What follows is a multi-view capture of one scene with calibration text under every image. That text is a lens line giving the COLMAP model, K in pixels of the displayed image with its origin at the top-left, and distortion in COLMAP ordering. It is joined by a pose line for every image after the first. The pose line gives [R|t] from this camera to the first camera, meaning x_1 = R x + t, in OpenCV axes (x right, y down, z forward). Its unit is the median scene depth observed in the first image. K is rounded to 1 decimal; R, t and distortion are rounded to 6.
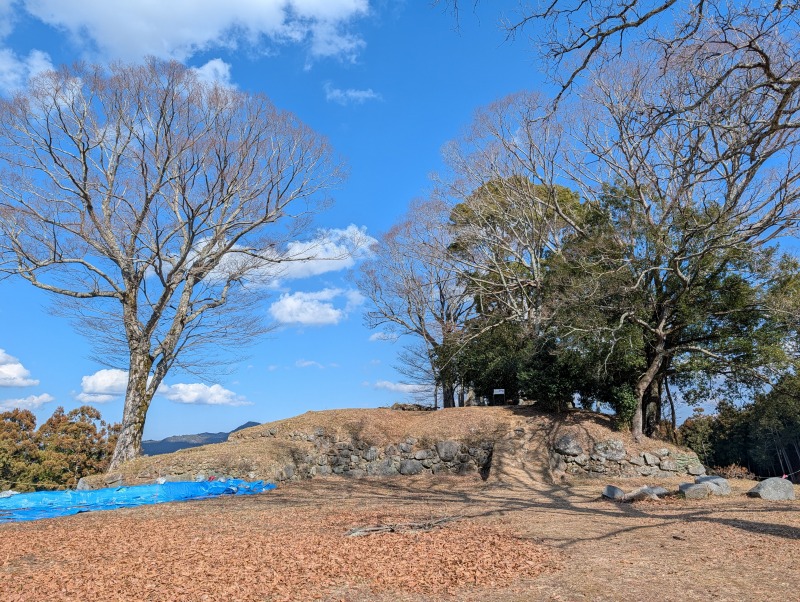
lens RADIAL K [[596.0, 0, 401.9], [0, 596.0, 299.2], [0, 0, 1]] dist [0.022302, -0.006844]
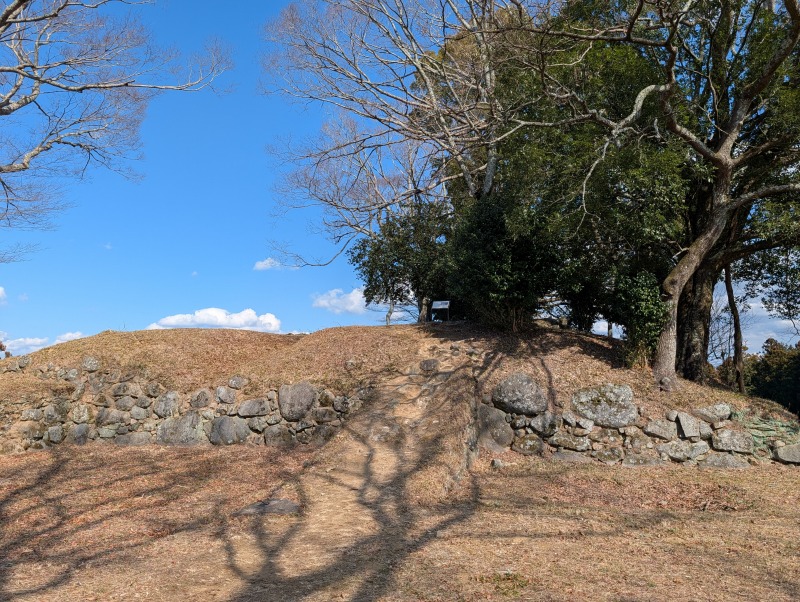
lens RADIAL K [[596.0, 0, 397.6], [0, 596.0, 302.0], [0, 0, 1]] dist [0.022302, -0.006844]
pose [[0.998348, 0.003350, -0.057364, 0.203320], [0.002657, 0.994540, 0.104326, 0.115876], [0.057400, -0.104306, 0.992887, 0.508213]]
